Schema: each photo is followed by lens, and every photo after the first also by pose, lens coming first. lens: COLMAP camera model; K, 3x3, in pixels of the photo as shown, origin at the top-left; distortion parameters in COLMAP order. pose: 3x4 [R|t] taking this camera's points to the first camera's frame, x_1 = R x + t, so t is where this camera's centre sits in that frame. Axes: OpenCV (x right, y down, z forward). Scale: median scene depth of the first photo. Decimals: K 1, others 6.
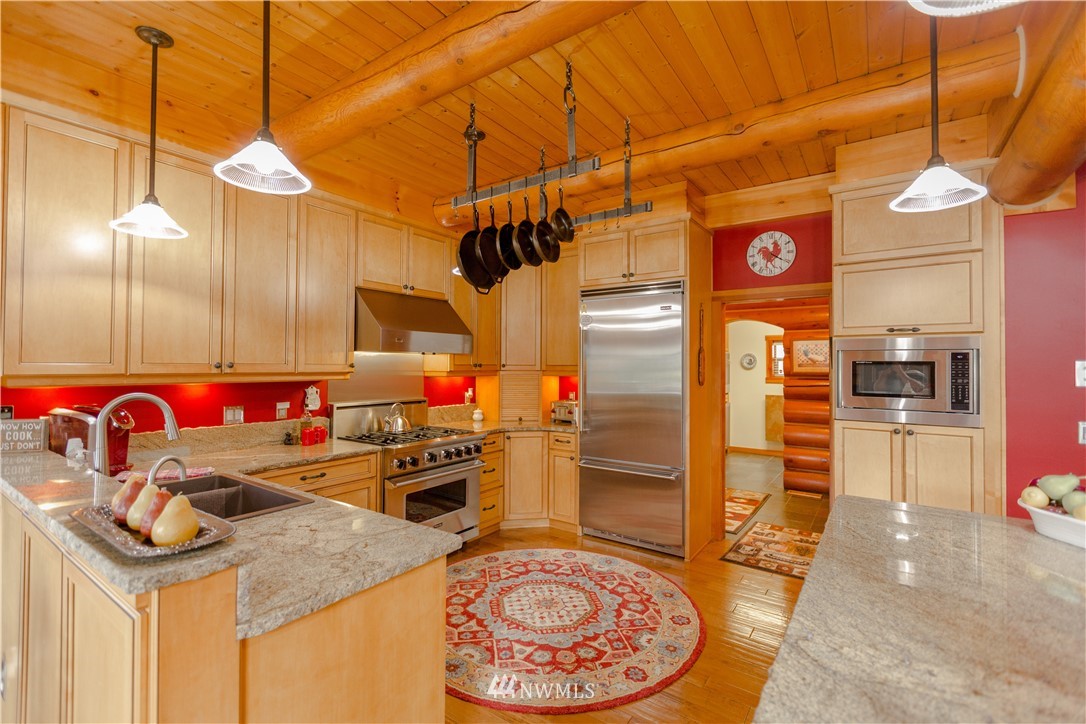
lens RADIAL K [[491.7, 0, 536.7], [0, 491.7, 358.3], [0, 0, 1]] dist [-0.009772, 0.001647]
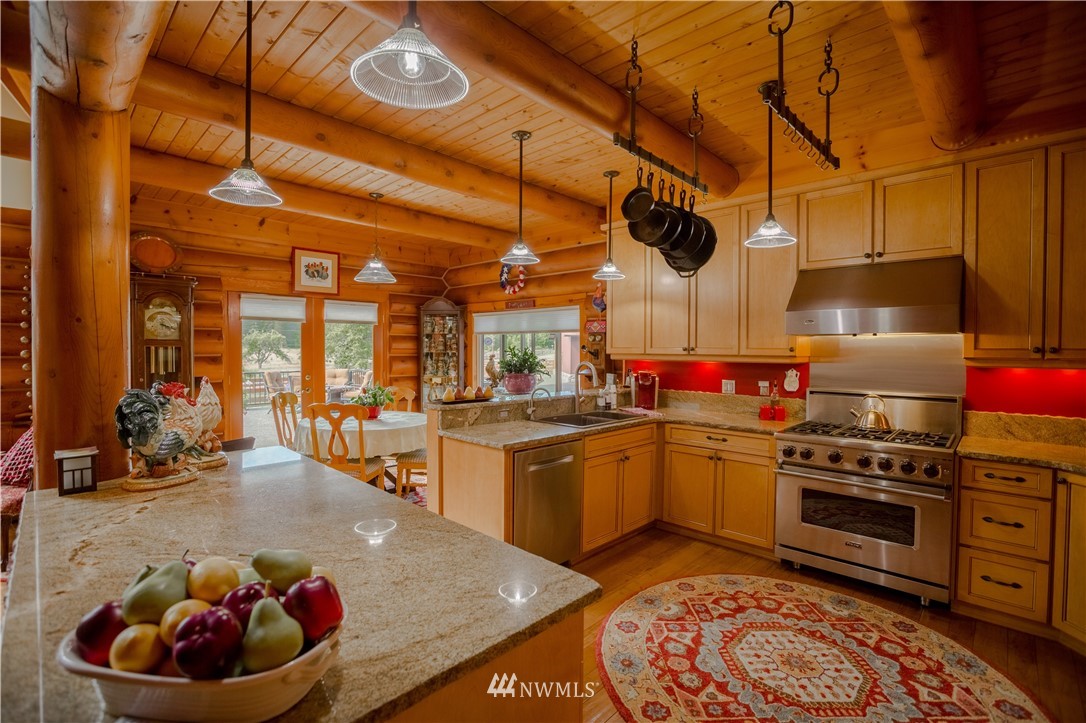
lens RADIAL K [[491.7, 0, 527.5], [0, 491.7, 355.8], [0, 0, 1]] dist [-0.009772, 0.001647]
pose [[-0.168897, 0.007086, -0.985608, 0.802961], [0.006485, 0.999960, 0.006078, 0.020056], [0.985612, -0.005366, -0.168936, 0.700561]]
